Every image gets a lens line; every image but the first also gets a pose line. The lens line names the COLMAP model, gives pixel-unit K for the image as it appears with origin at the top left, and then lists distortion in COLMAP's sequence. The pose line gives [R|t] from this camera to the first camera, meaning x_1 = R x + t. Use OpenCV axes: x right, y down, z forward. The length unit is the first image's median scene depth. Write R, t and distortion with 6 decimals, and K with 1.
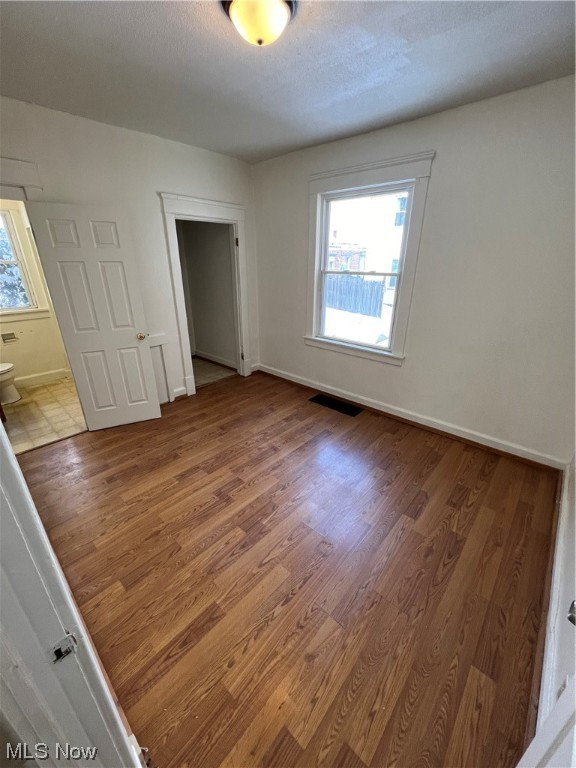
lens RADIAL K [[311.2, 0, 296.7], [0, 311.2, 381.3], [0, 0, 1]] dist [-0.000059, 0.000015]
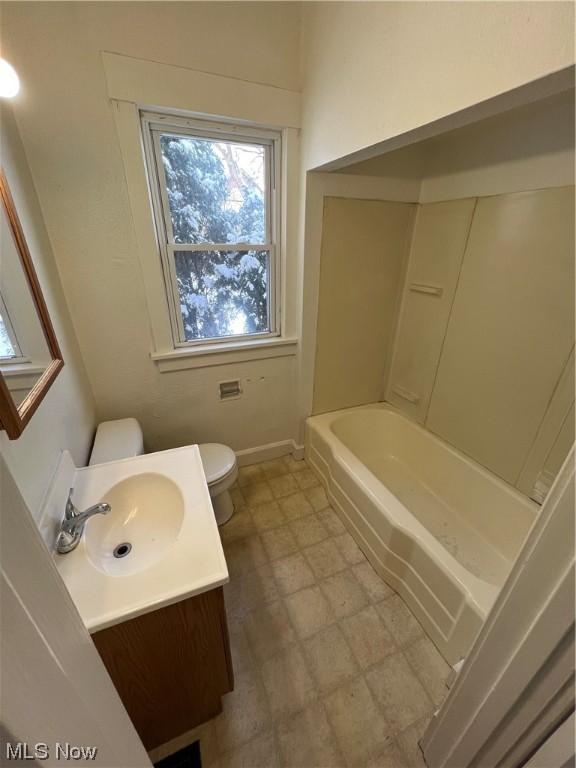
lens RADIAL K [[308.1, 0, 288.0], [0, 308.1, 384.0], [0, 0, 1]] dist [-0.001093, -0.000015]
pose [[0.907223, 0.191406, -0.374581, -0.641411], [-0.168567, 0.981278, 0.093157, -0.217525], [0.385399, -0.021373, 0.922503, 0.551055]]
